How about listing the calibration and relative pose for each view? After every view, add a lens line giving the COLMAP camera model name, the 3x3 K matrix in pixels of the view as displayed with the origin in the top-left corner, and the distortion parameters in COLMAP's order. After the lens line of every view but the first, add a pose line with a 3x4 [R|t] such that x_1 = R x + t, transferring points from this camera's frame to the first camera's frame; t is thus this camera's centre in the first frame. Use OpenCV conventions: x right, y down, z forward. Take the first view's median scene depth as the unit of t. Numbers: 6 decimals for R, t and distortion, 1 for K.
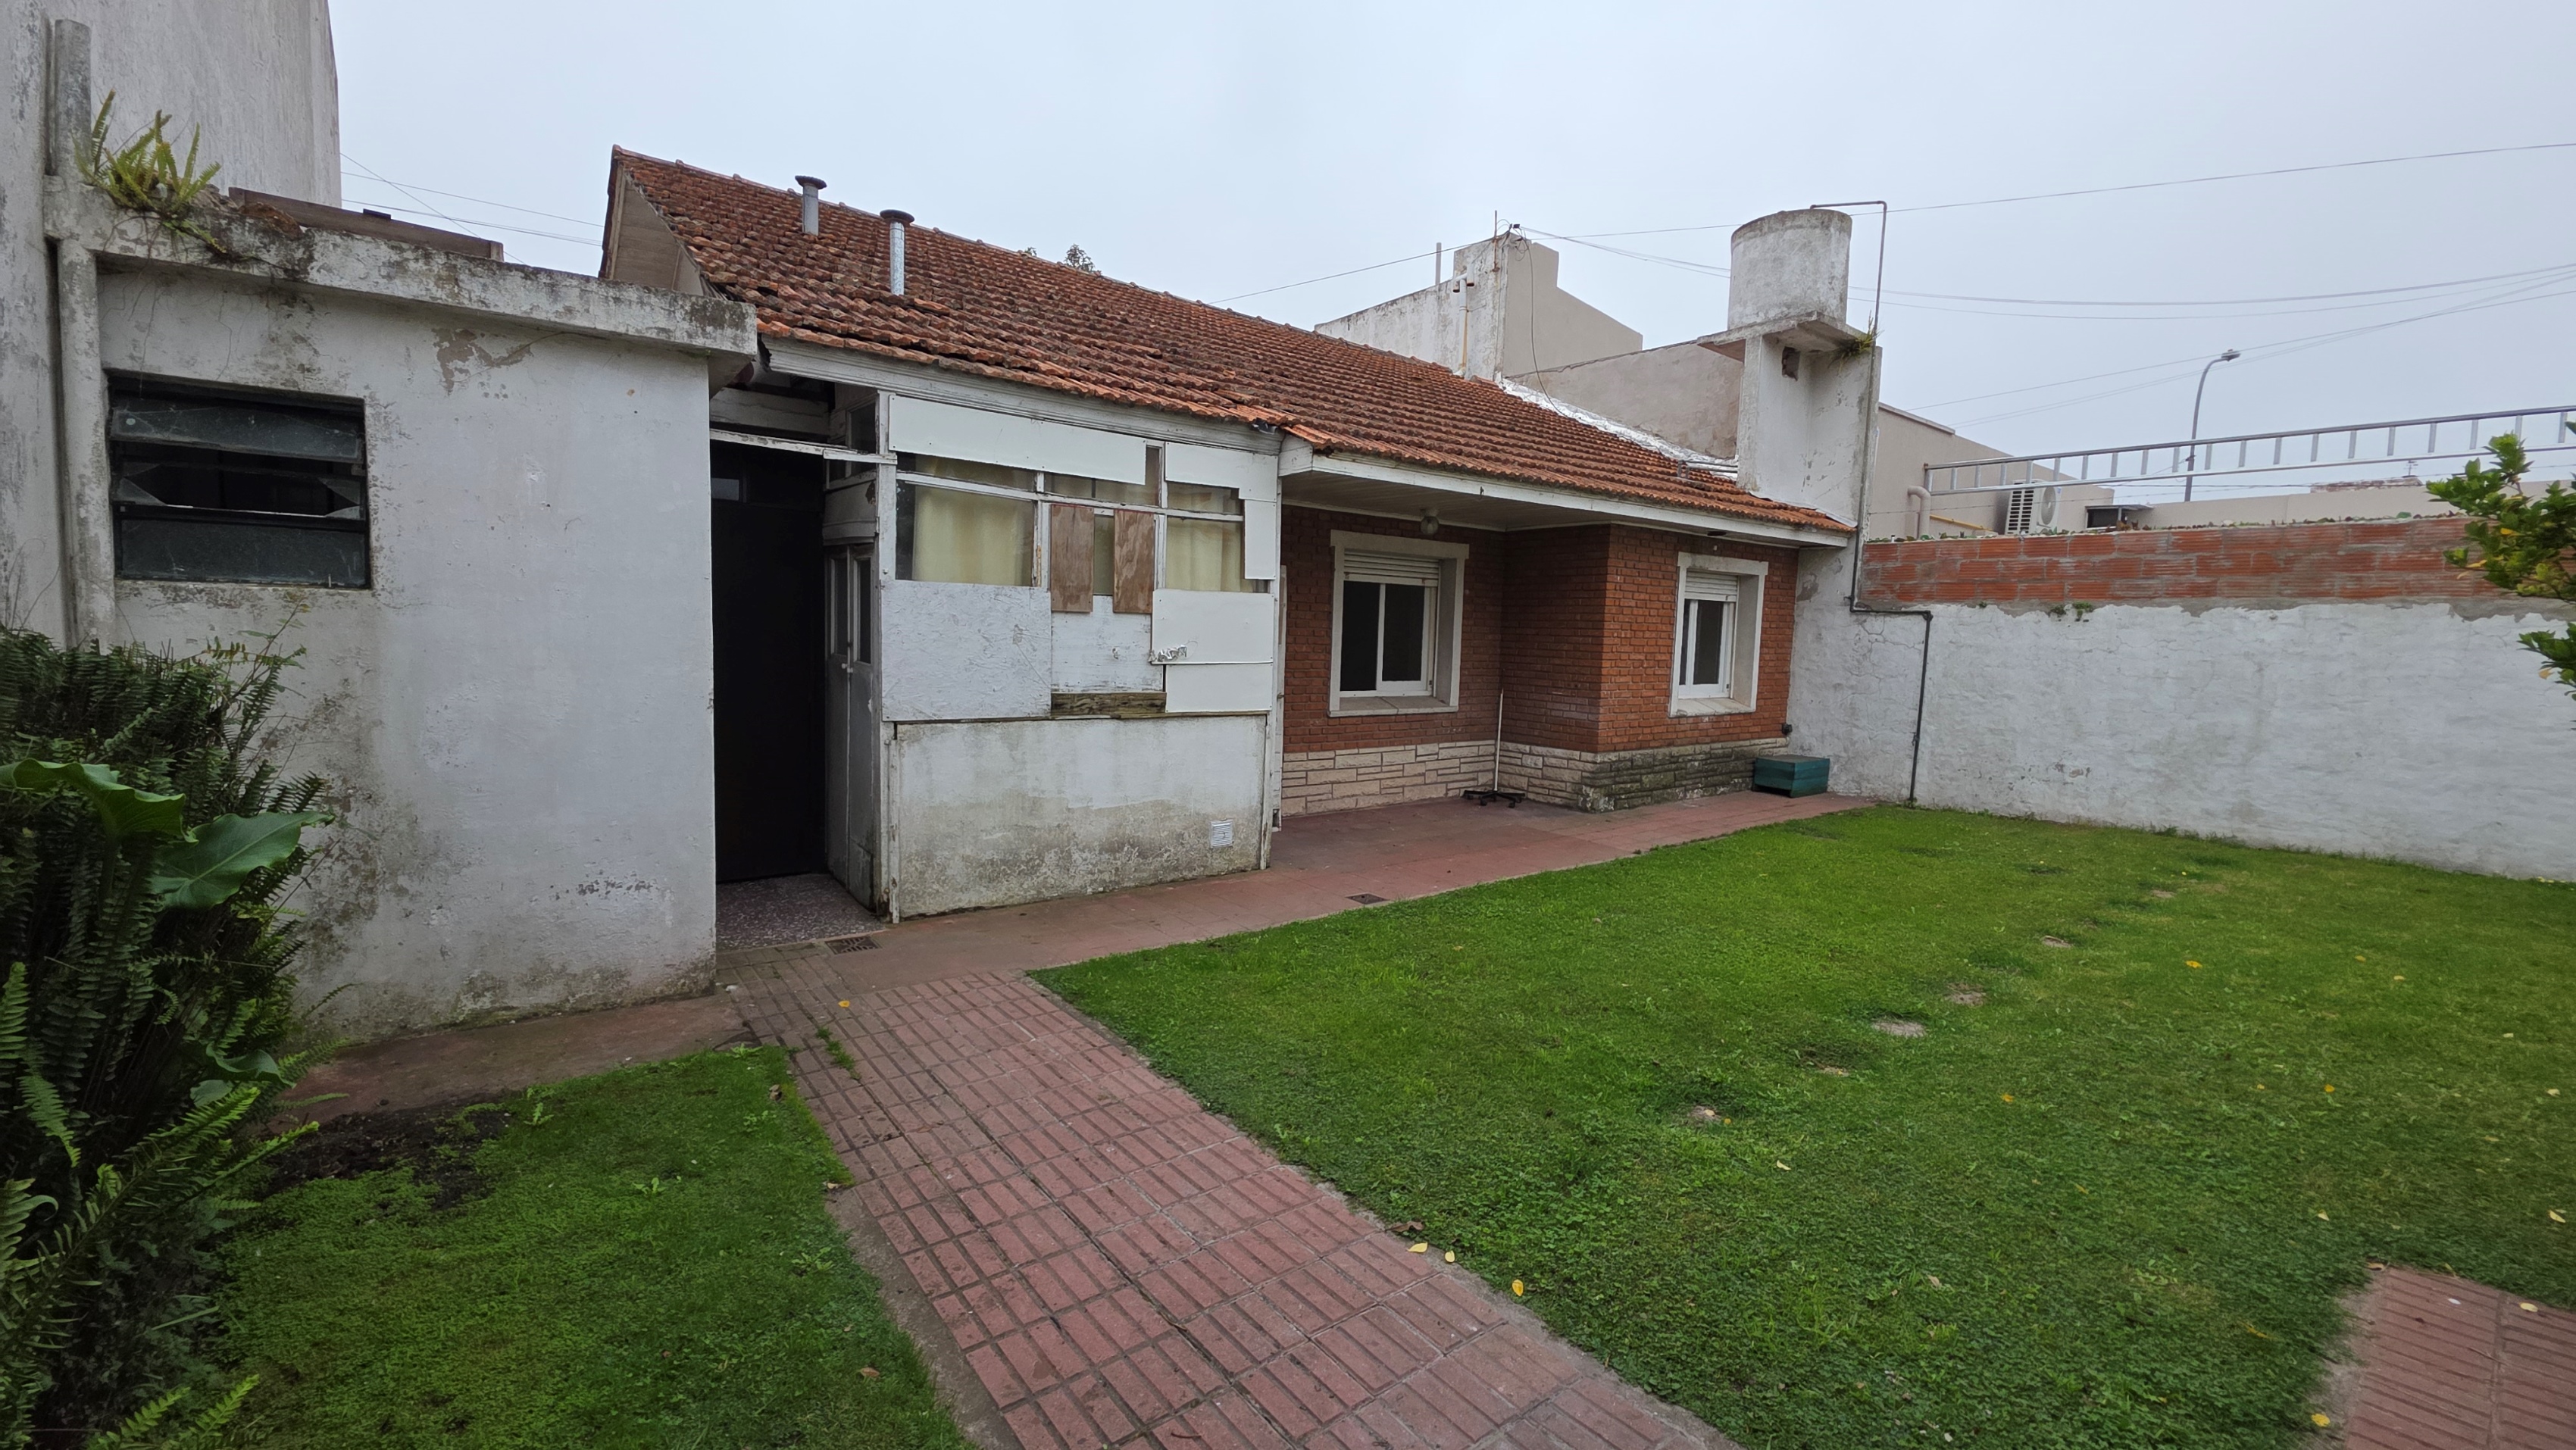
lens RADIAL K [[1020.7, 0, 1279.9], [0, 1020.7, 717.1], [0, 0, 1]] dist [0.007887, -0.004587]
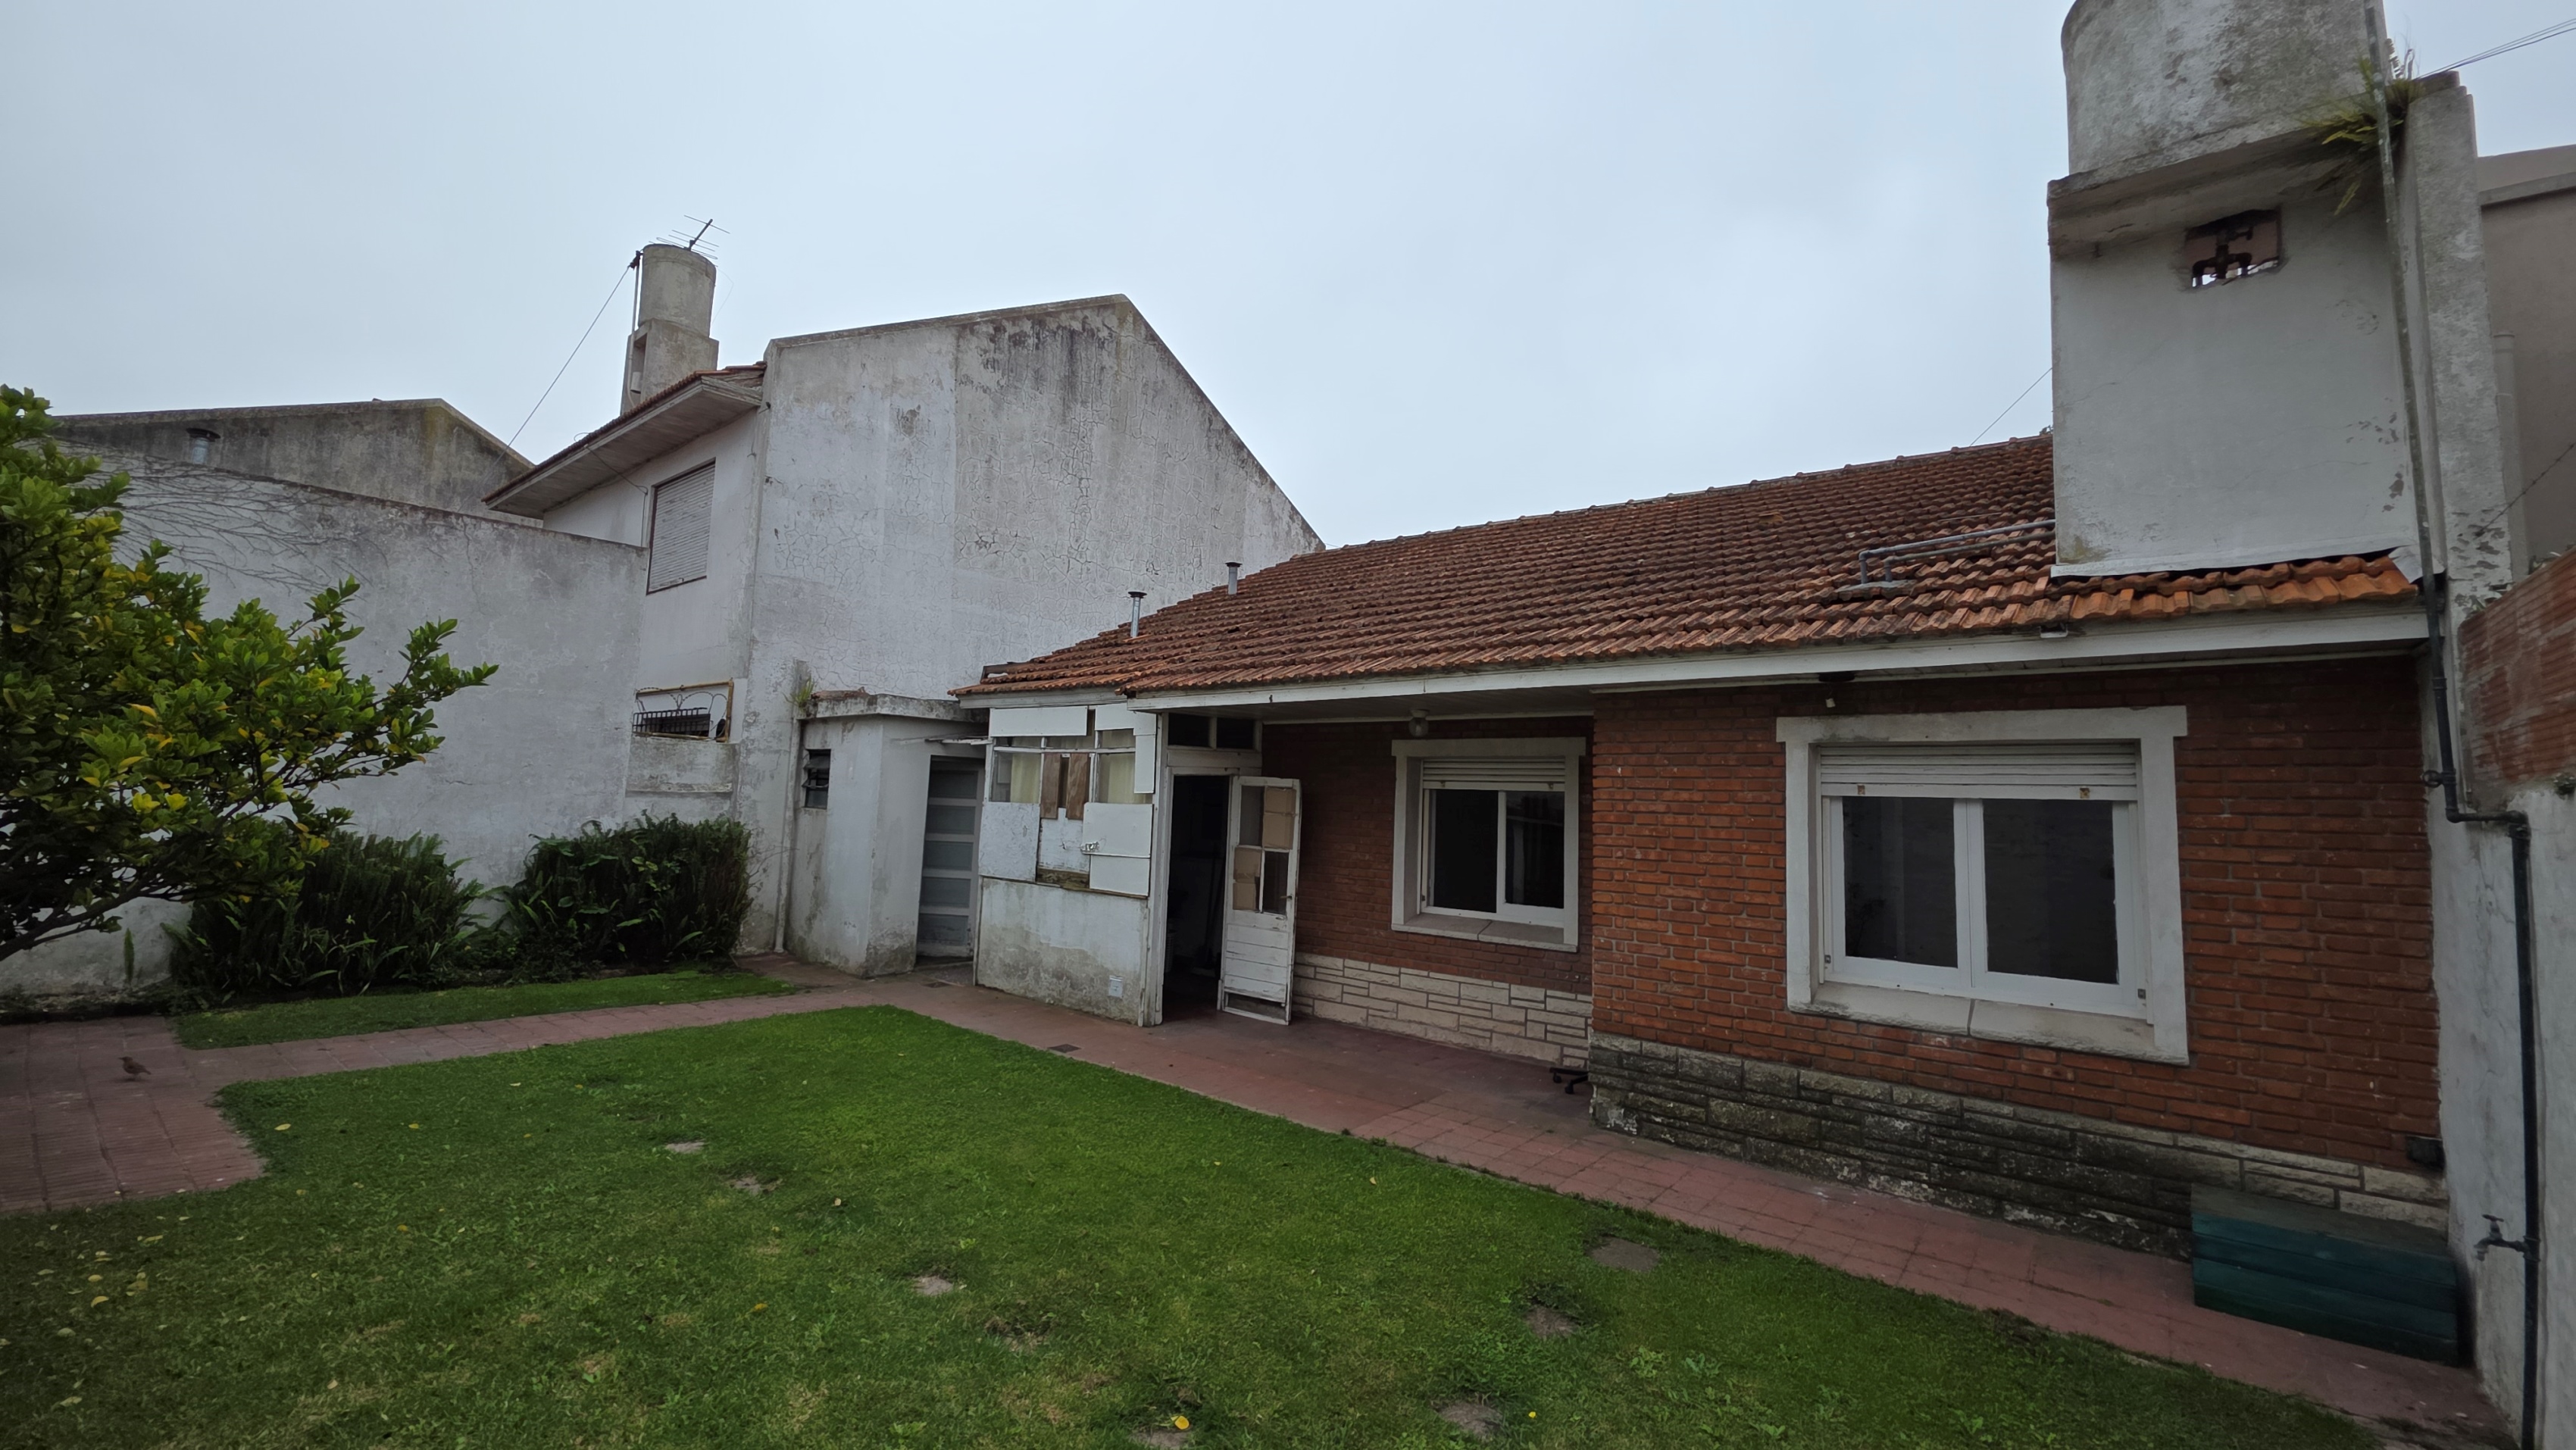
lens RADIAL K [[1020.7, 0, 1287.1], [0, 1020.7, 715.6], [0, 0, 1]] dist [0.007887, -0.004587]
pose [[0.226394, -0.107701, -0.968063, 1.298738], [-0.113664, 0.984157, -0.136073, -0.075512], [0.967381, 0.140840, 0.210566, 0.883021]]
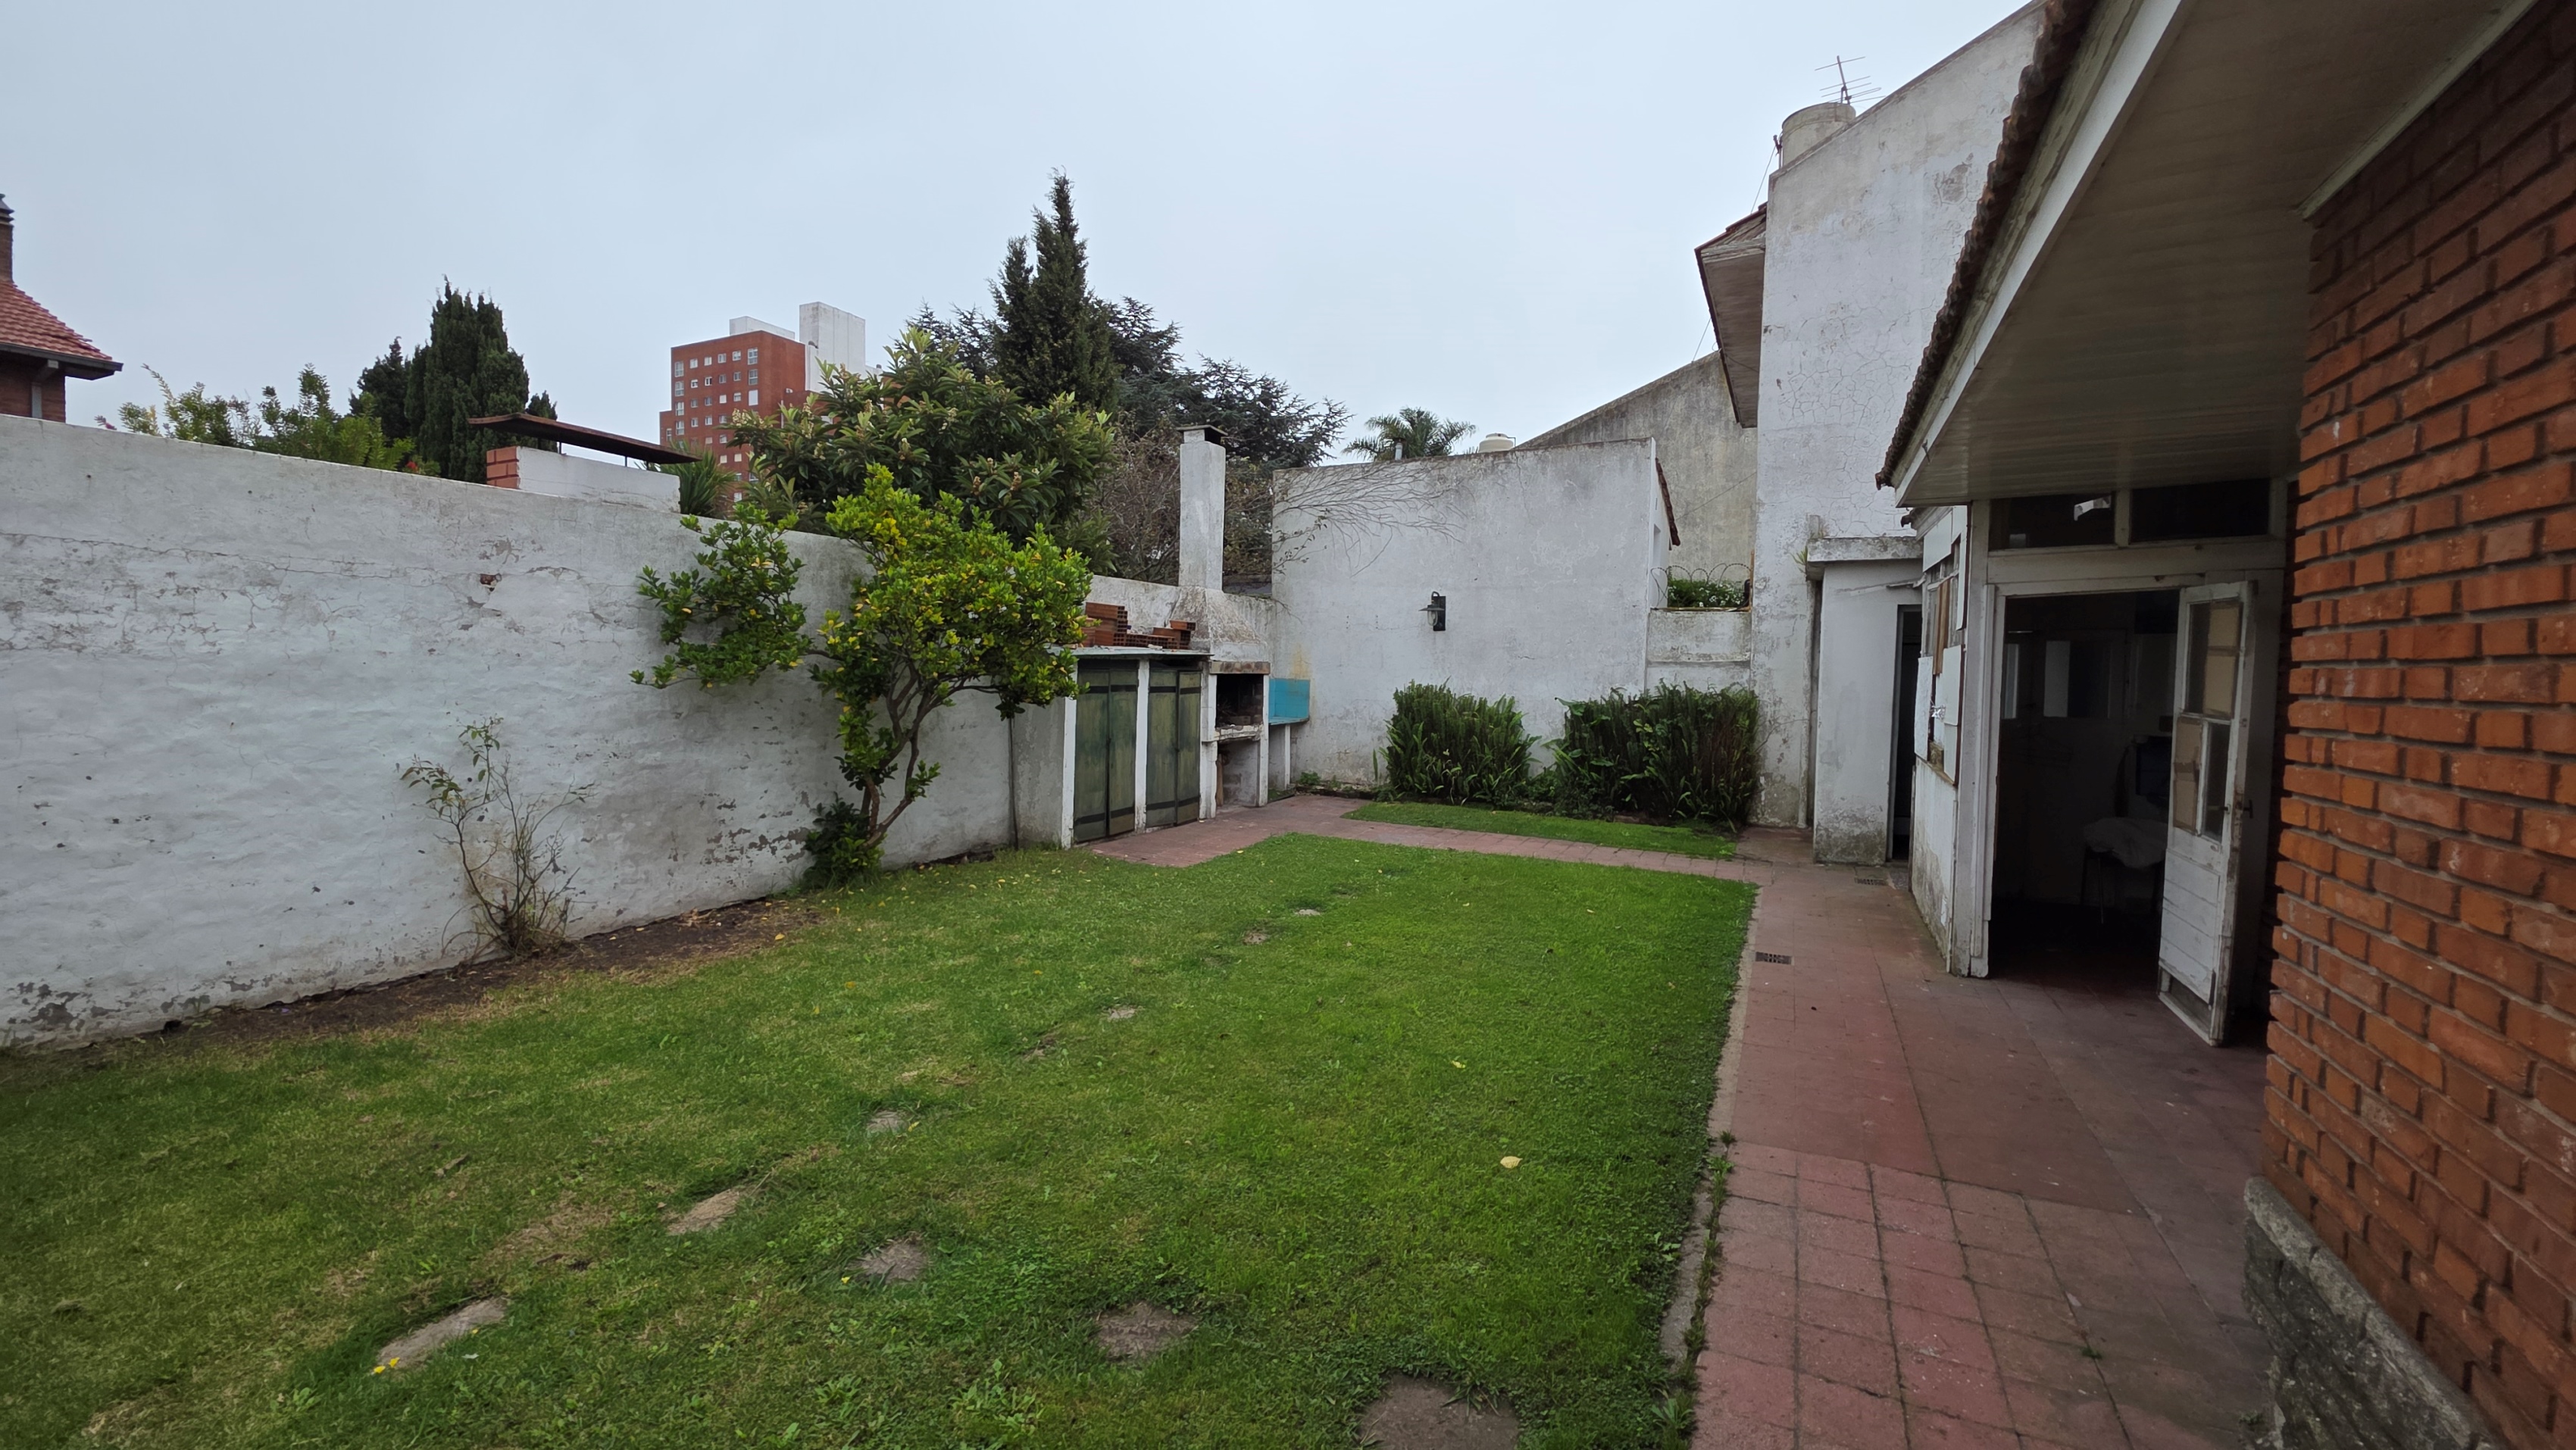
lens RADIAL K [[1020.7, 0, 1293.6], [0, 1020.7, 714.8], [0, 0, 1]] dist [0.007887, -0.004587]
pose [[-0.895864, -0.023499, -0.443707, 0.875355], [-0.080603, 0.990627, 0.110278, -0.111931], [0.436956, 0.134558, -0.889361, 1.514482]]
